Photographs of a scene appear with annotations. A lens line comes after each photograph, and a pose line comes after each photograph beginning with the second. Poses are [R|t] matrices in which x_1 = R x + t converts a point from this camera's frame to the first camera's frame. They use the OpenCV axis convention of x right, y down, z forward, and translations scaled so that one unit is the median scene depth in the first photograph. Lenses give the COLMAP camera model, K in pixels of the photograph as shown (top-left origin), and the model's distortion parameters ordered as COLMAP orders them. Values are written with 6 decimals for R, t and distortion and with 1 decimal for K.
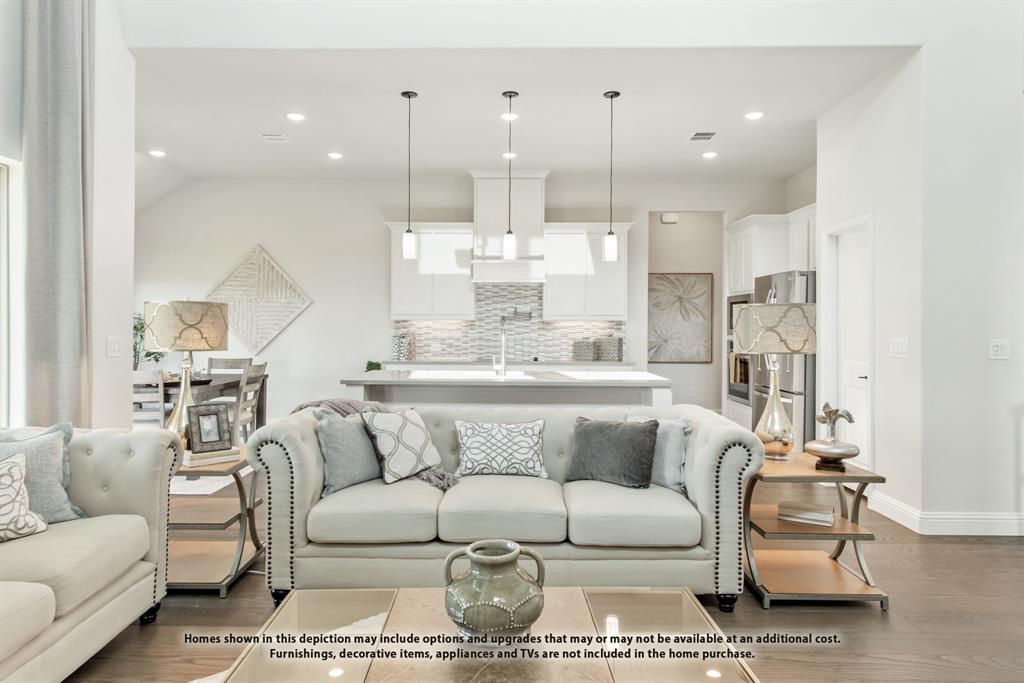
lens RADIAL K [[647.5, 0, 493.4], [0, 647.5, 325.7], [0, 0, 1]] dist [0.016347, 0.000282]
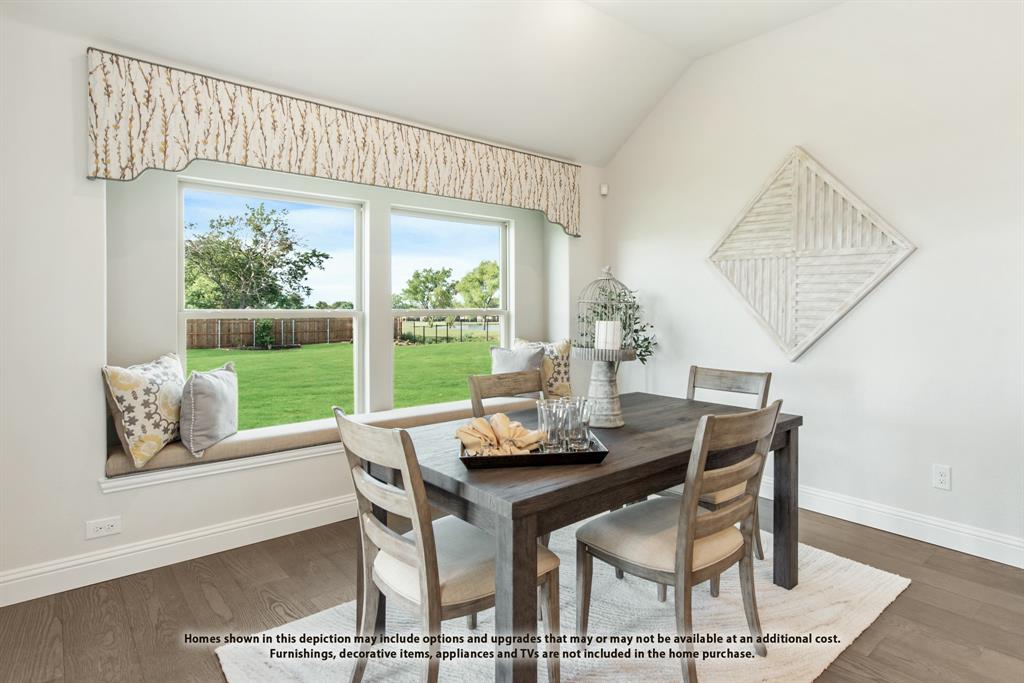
lens RADIAL K [[579.4, 0, 563.4], [0, 579.4, 312.8], [0, 0, 1]] dist [-0.003500, -0.000566]
pose [[0.685134, 0.000116, -0.728417, -0.157981], [0.007523, 0.999946, 0.007236, 0.002682], [0.728378, -0.010437, 0.685096, 0.559853]]
